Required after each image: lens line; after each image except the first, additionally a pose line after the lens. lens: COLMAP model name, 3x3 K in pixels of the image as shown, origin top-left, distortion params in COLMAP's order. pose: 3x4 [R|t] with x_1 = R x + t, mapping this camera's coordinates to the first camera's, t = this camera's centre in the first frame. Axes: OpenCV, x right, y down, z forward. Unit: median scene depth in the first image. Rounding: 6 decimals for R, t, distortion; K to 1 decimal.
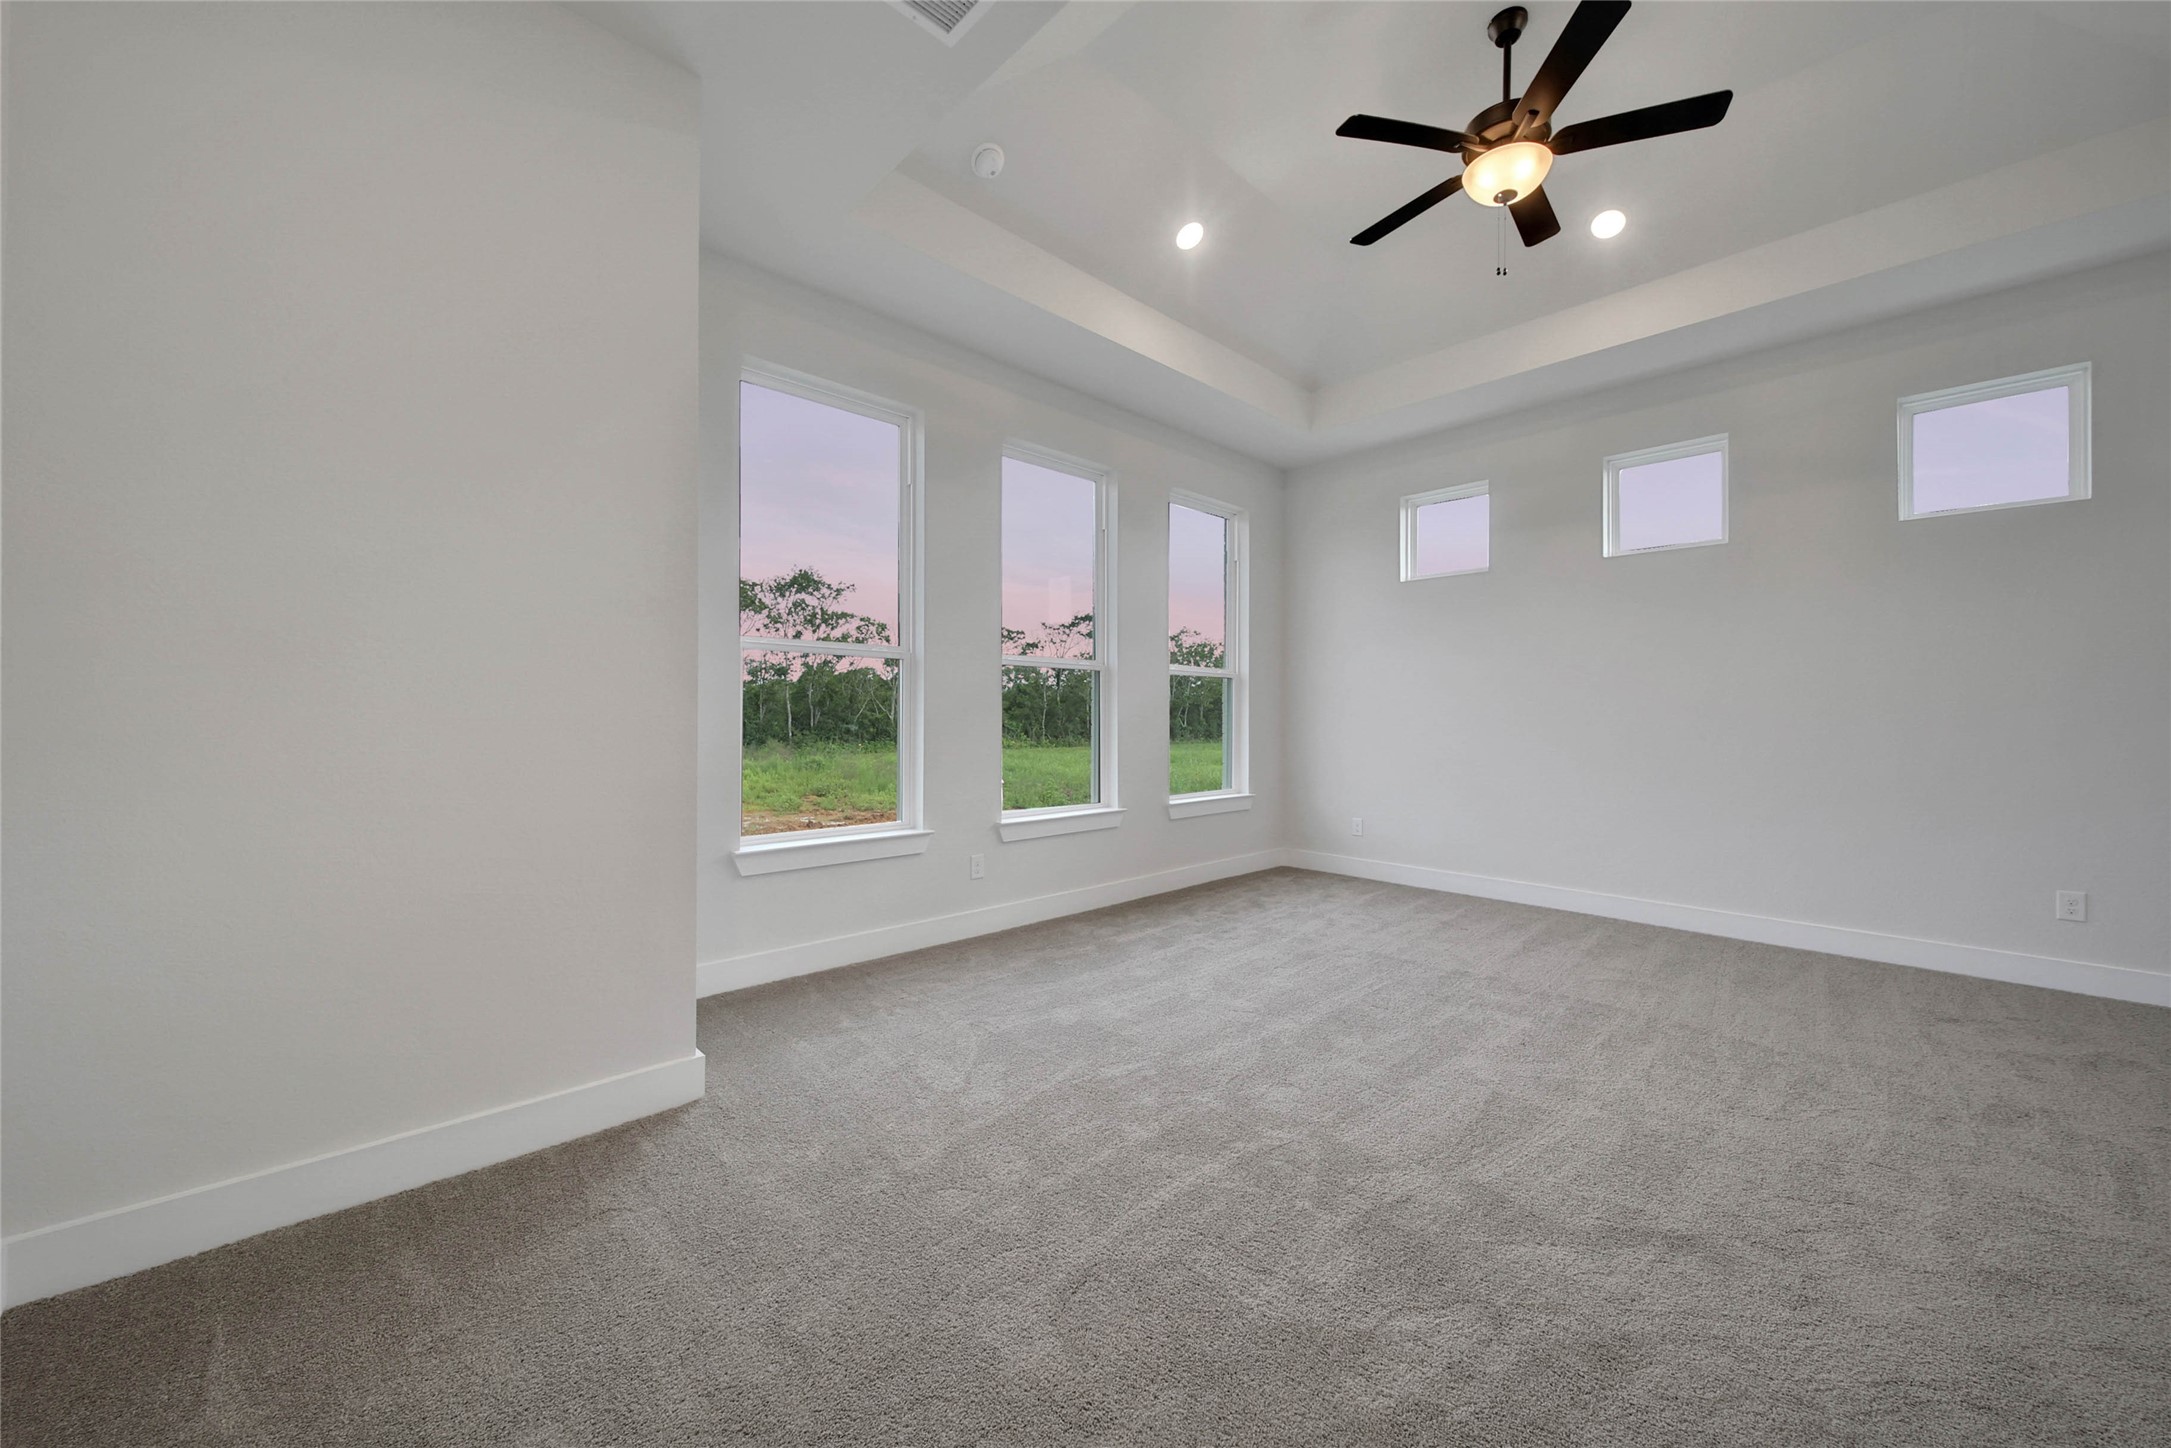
lens RADIAL K [[791.7, 0, 1077.8], [0, 791.7, 722.6], [0, 0, 1]] dist [0.000567, -0.000967]
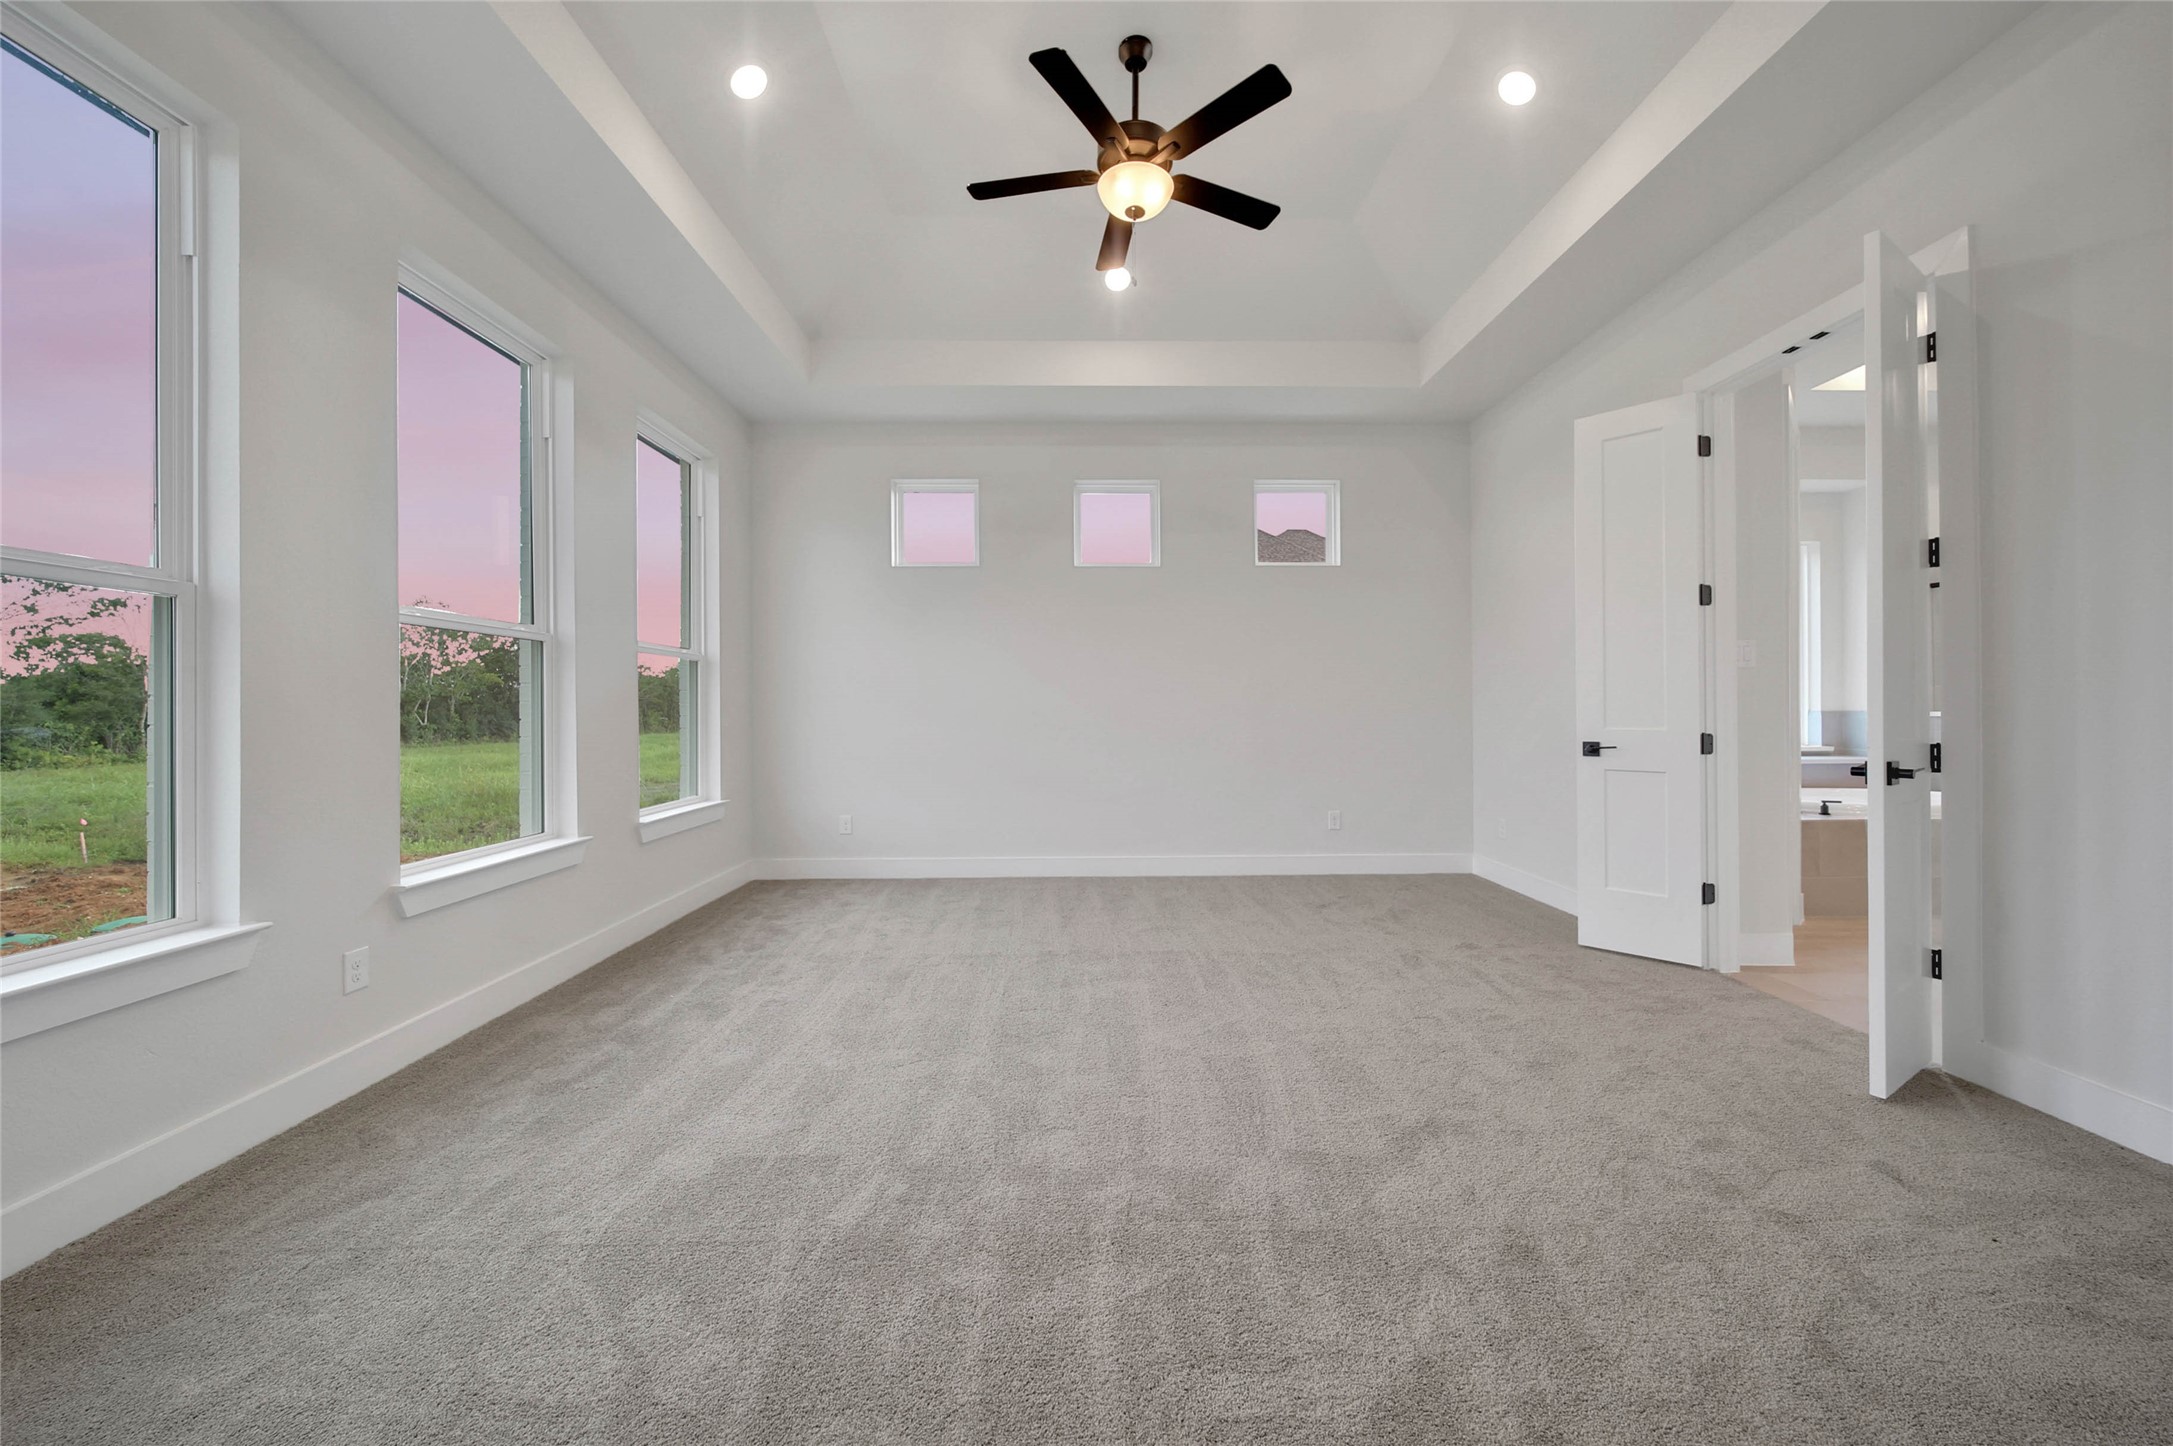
lens RADIAL K [[792.4, 0, 1089.2], [0, 792.4, 708.4], [0, 0, 1]] dist [0.000567, -0.000967]
pose [[0.674521, -0.009791, 0.738190, -0.224119], [0.015526, 0.999879, -0.000925, 0.001510], [-0.738092, 0.012085, 0.674592, 0.256483]]
